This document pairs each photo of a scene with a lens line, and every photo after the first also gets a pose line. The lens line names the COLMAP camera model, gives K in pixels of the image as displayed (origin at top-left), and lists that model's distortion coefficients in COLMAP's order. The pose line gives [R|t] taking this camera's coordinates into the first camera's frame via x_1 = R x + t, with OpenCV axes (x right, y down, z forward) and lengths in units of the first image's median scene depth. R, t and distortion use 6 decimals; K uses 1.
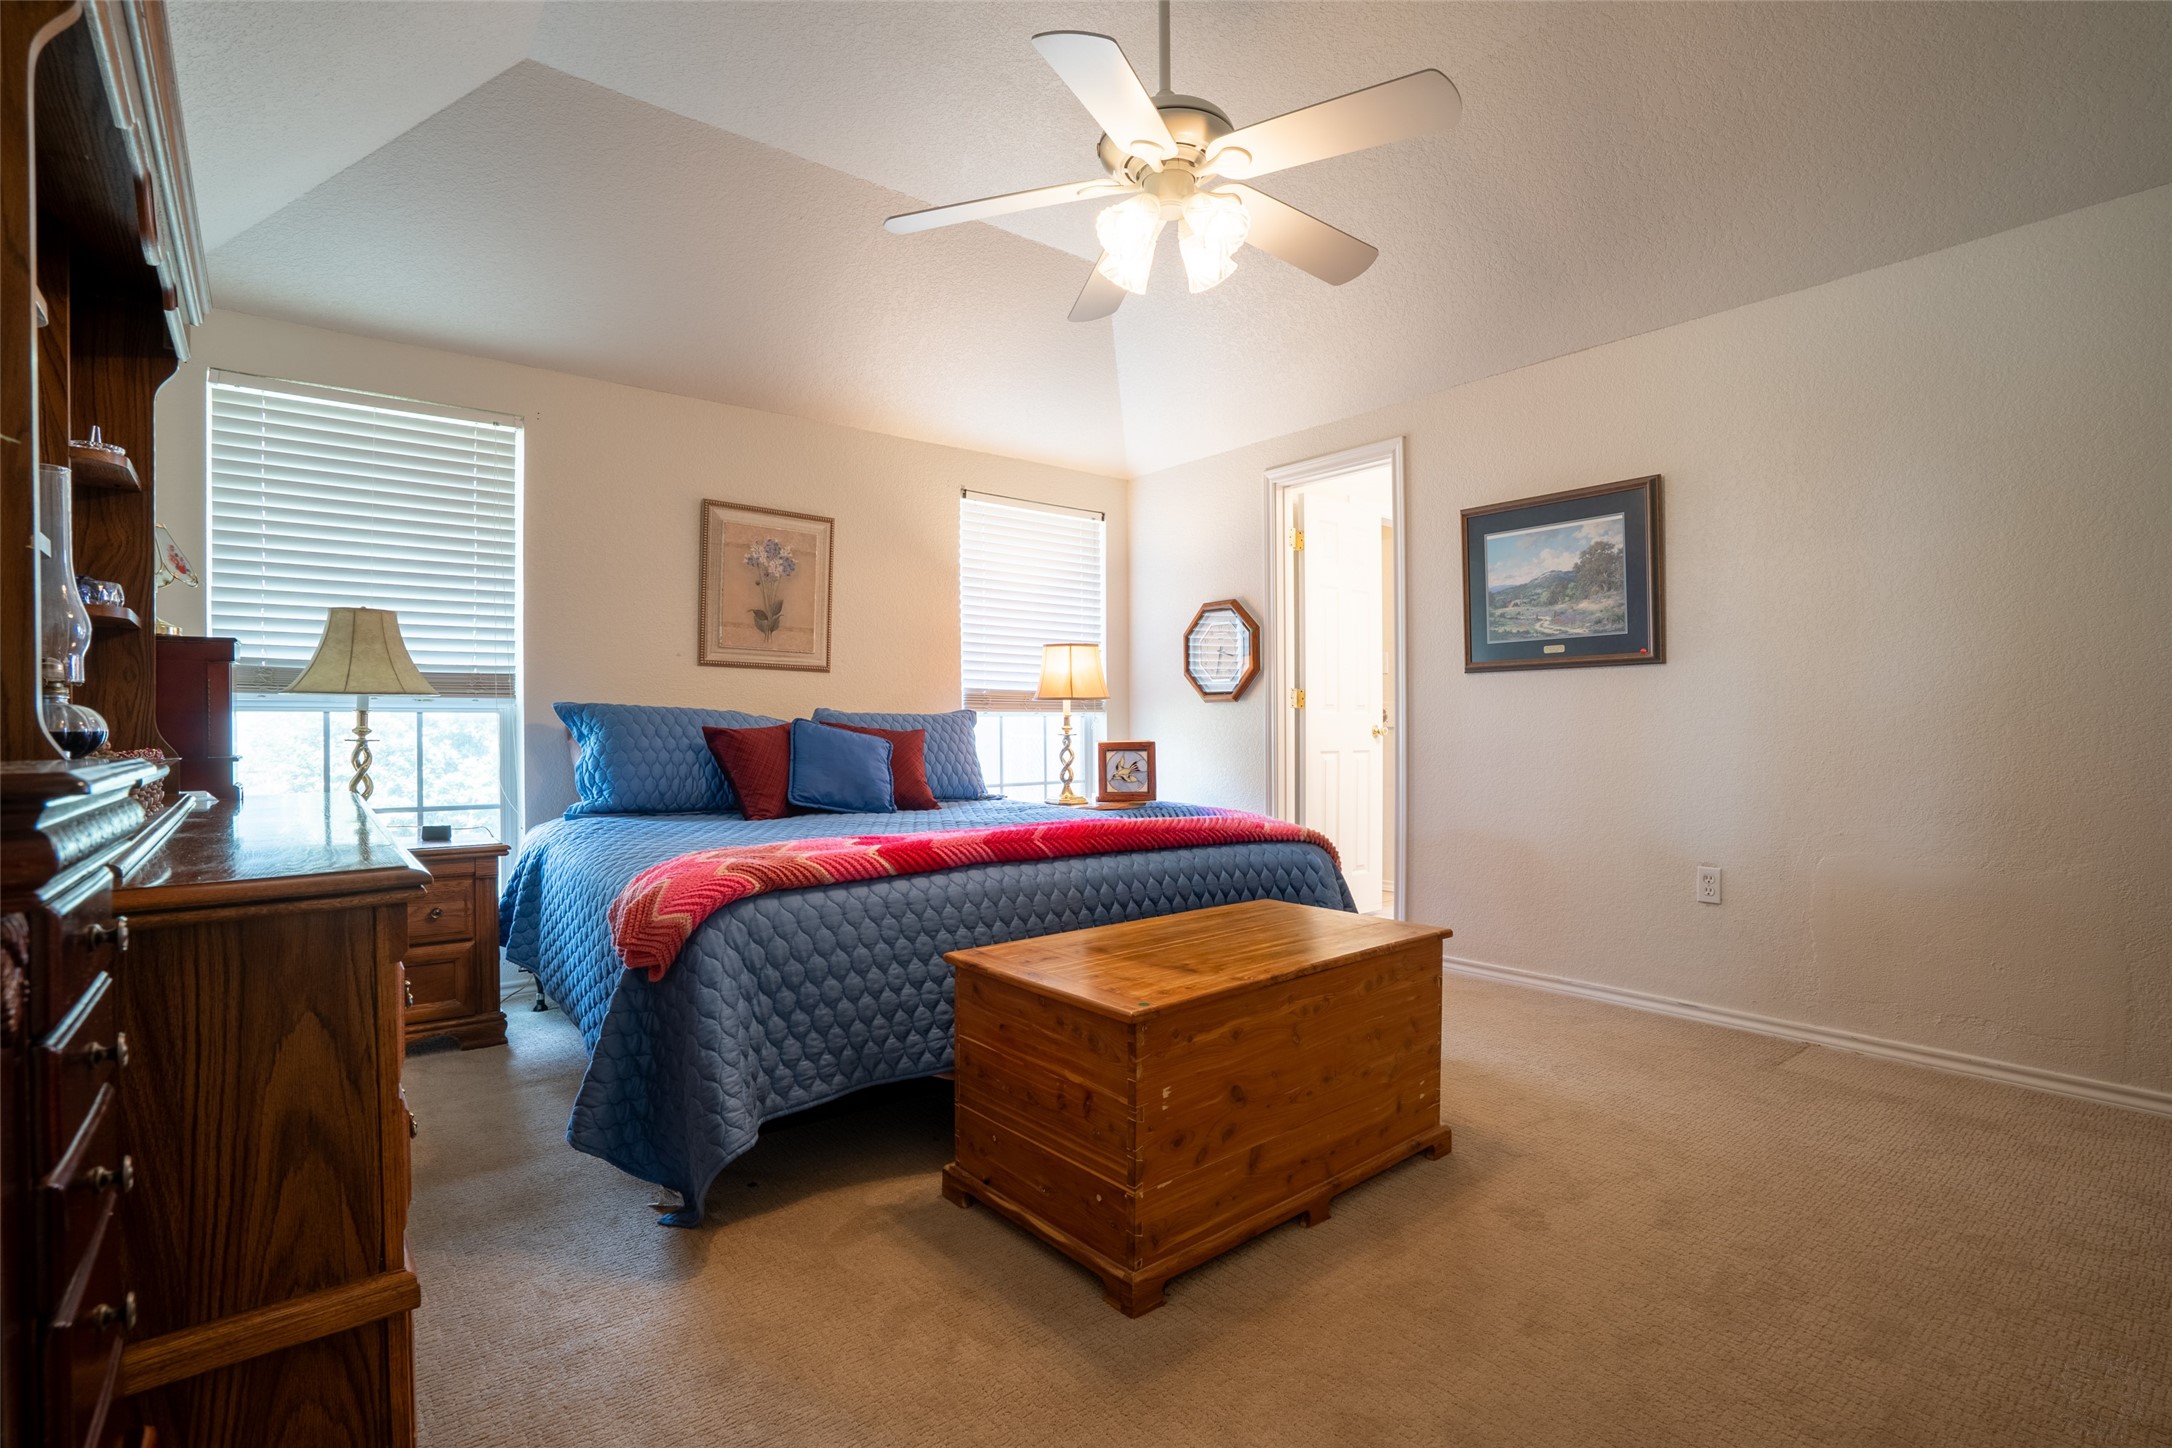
lens RADIAL K [[1005.8, 0, 1086.8], [0, 1005.8, 728.8], [0, 0, 1]] dist [-0.070306, 0.027244]
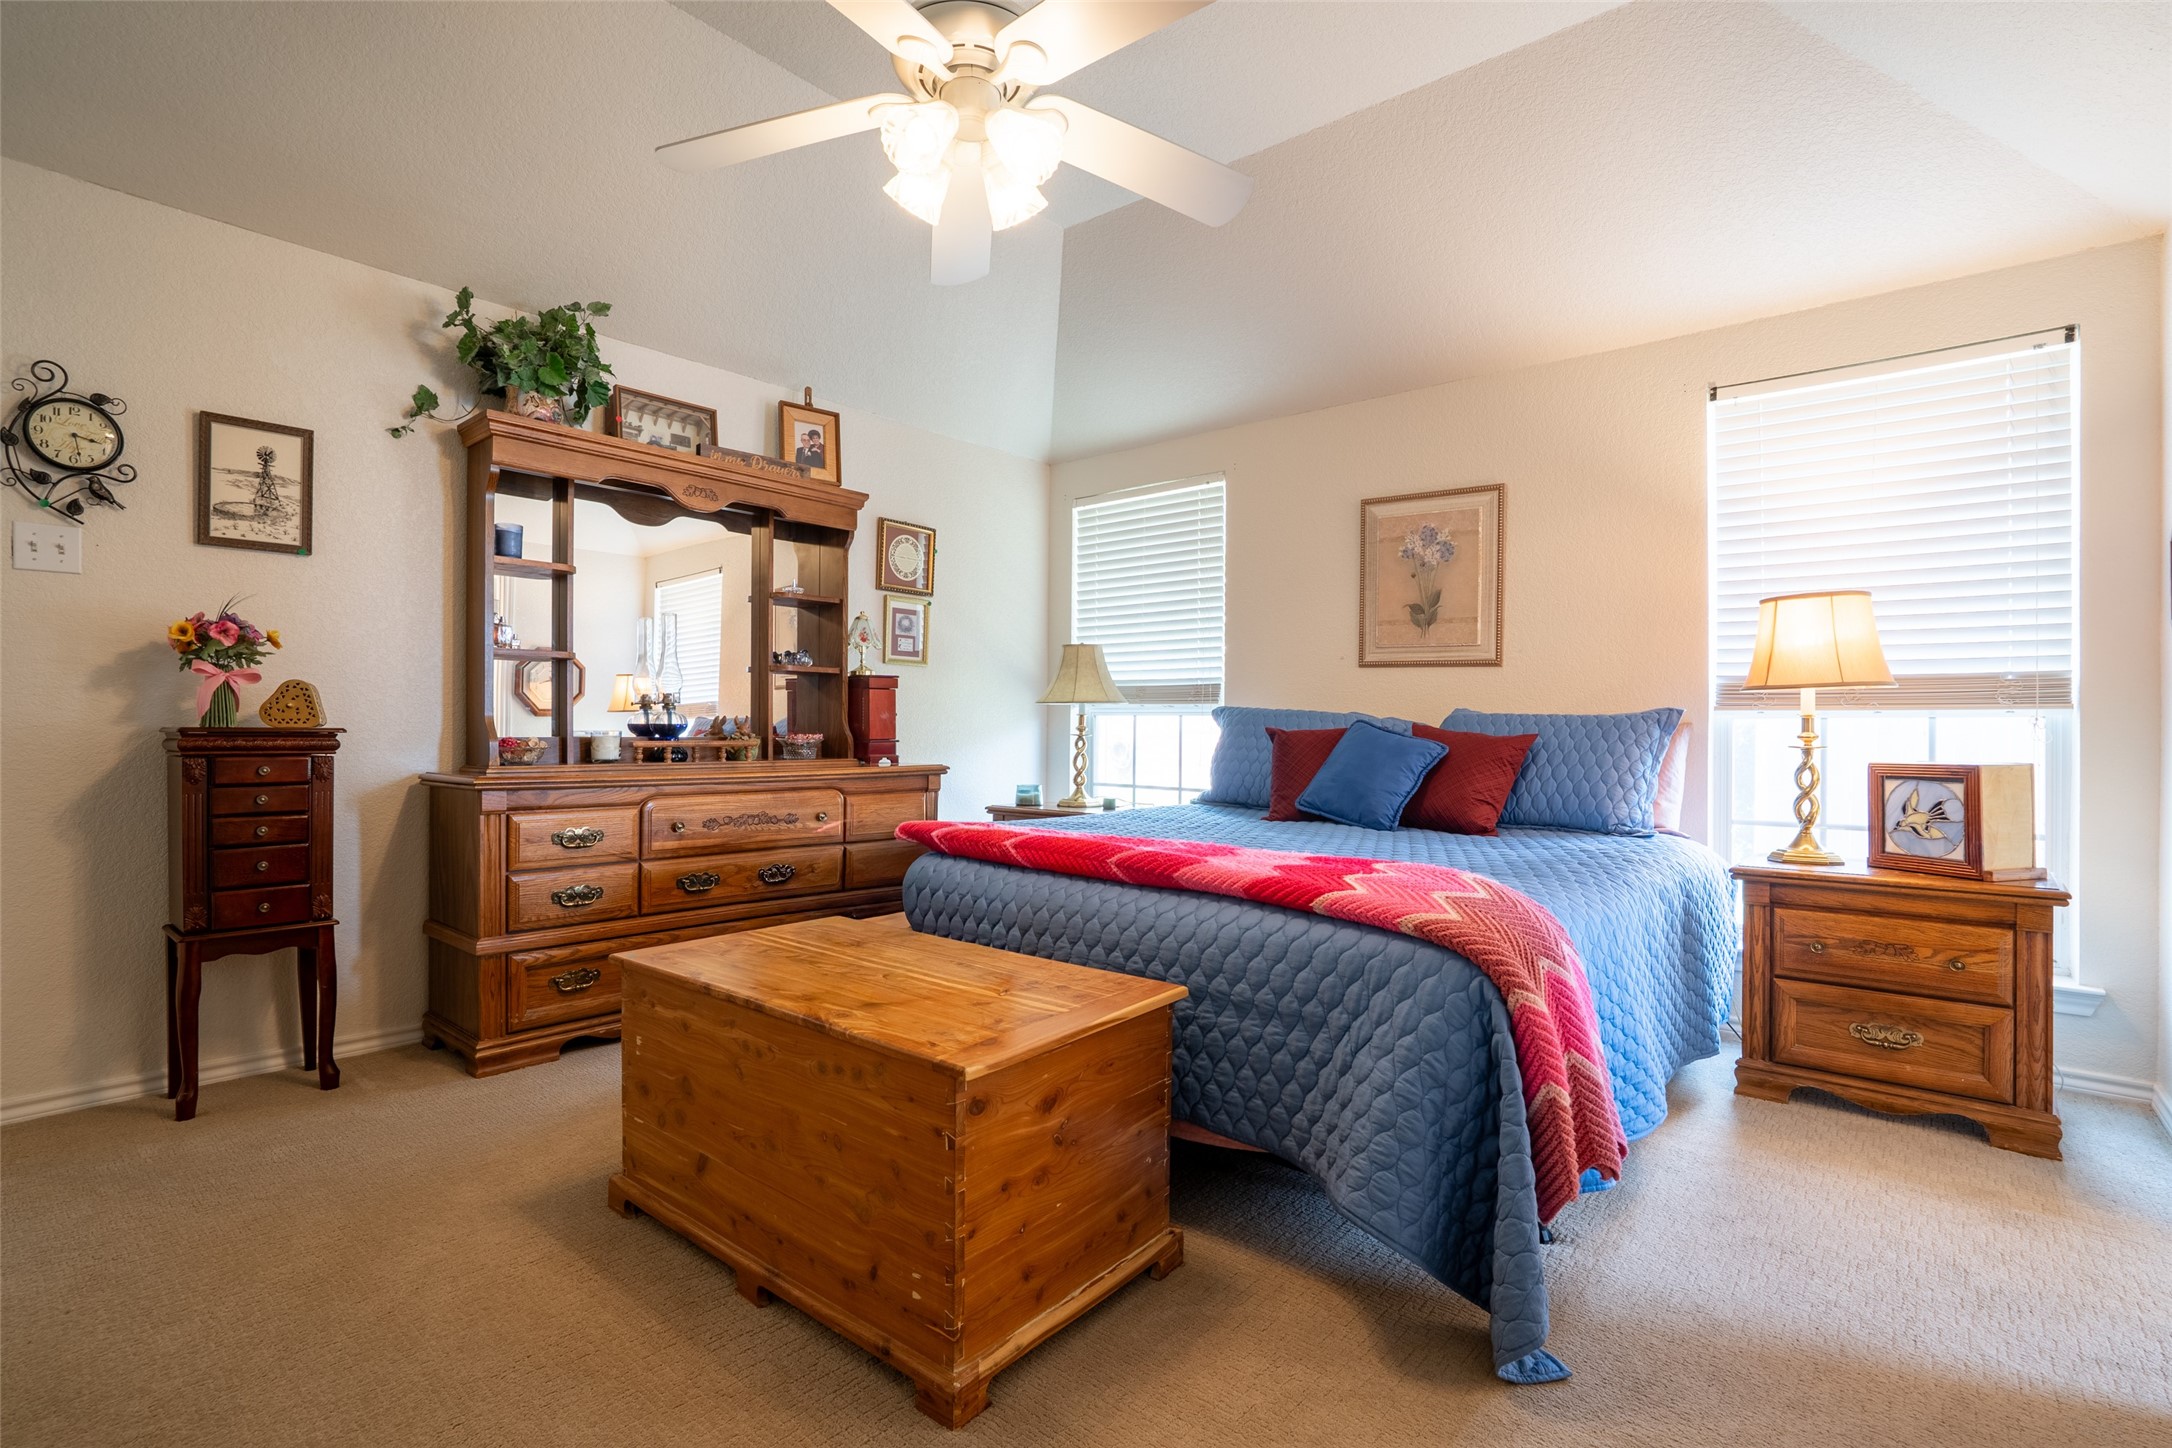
lens RADIAL K [[1005.8, 0, 1086.8], [0, 1005.8, 728.8], [0, 0, 1]] dist [-0.070306, 0.027244]
pose [[0.196839, 0.005038, -0.980423, 0.516201], [-0.012990, 0.999912, 0.002531, -0.001099], [0.980350, 0.012238, 0.196887, 0.510516]]
